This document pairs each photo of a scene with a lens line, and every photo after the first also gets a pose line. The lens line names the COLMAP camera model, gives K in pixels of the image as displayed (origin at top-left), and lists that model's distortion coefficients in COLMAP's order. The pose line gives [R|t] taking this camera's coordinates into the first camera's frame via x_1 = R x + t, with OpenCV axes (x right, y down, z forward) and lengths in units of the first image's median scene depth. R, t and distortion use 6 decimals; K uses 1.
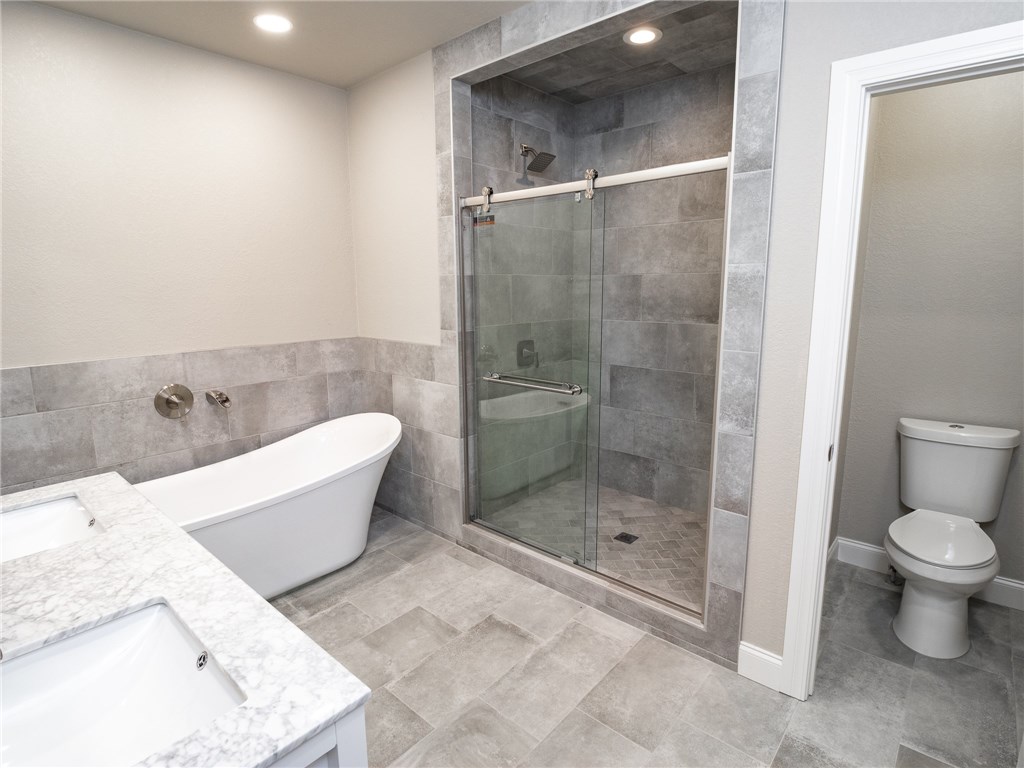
lens RADIAL K [[532.6, 0, 516.7], [0, 532.6, 377.6], [0, 0, 1]] dist [0.001100, -0.013674]
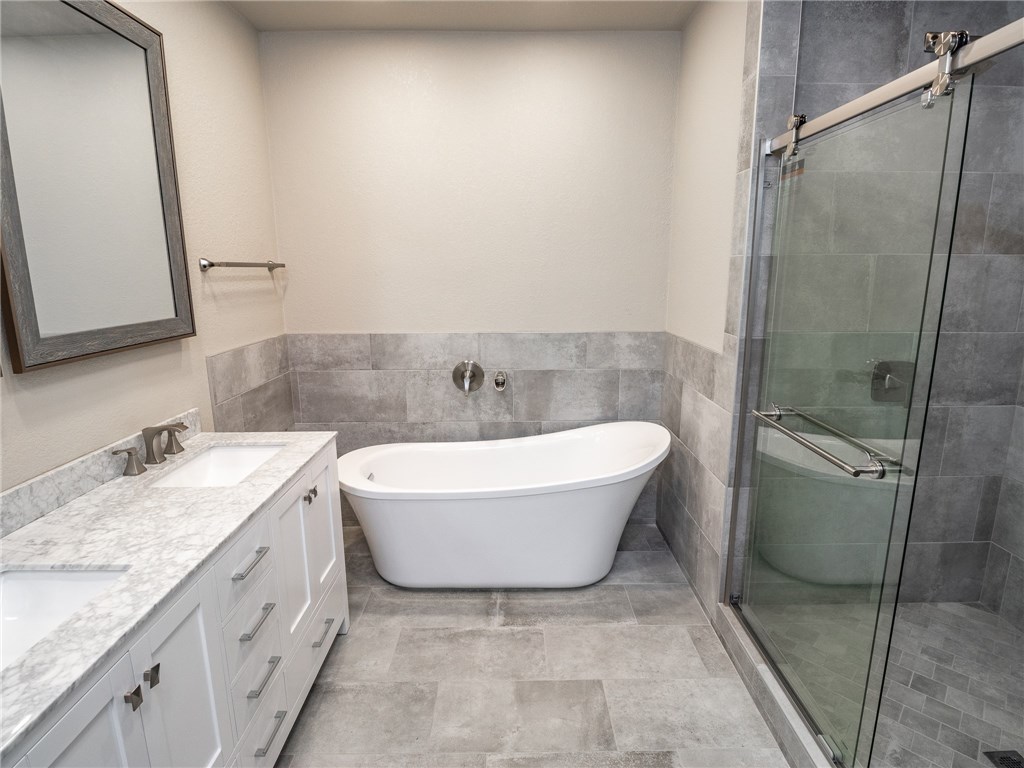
lens RADIAL K [[532.6, 0, 516.7], [0, 532.6, 377.6], [0, 0, 1]] dist [0.001100, -0.013674]
pose [[0.666185, 0.150417, -0.730461, 0.211459], [-0.128902, 0.987932, 0.085876, -0.056772], [0.734563, 0.036949, 0.677534, 0.314497]]
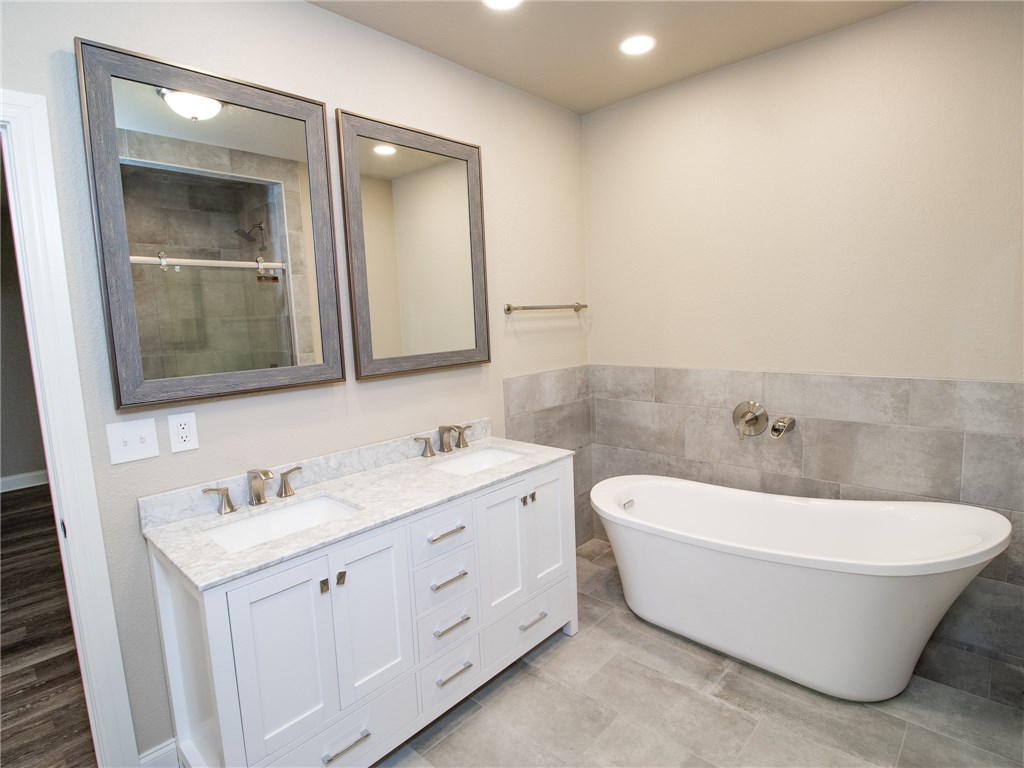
lens RADIAL K [[532.6, 0, 516.7], [0, 532.6, 377.6], [0, 0, 1]] dist [0.001100, -0.013674]
pose [[-0.029945, 0.125515, -0.991640, 0.335412], [-0.132960, 0.982768, 0.128408, -0.096569], [0.990669, 0.135693, -0.012741, 0.538643]]
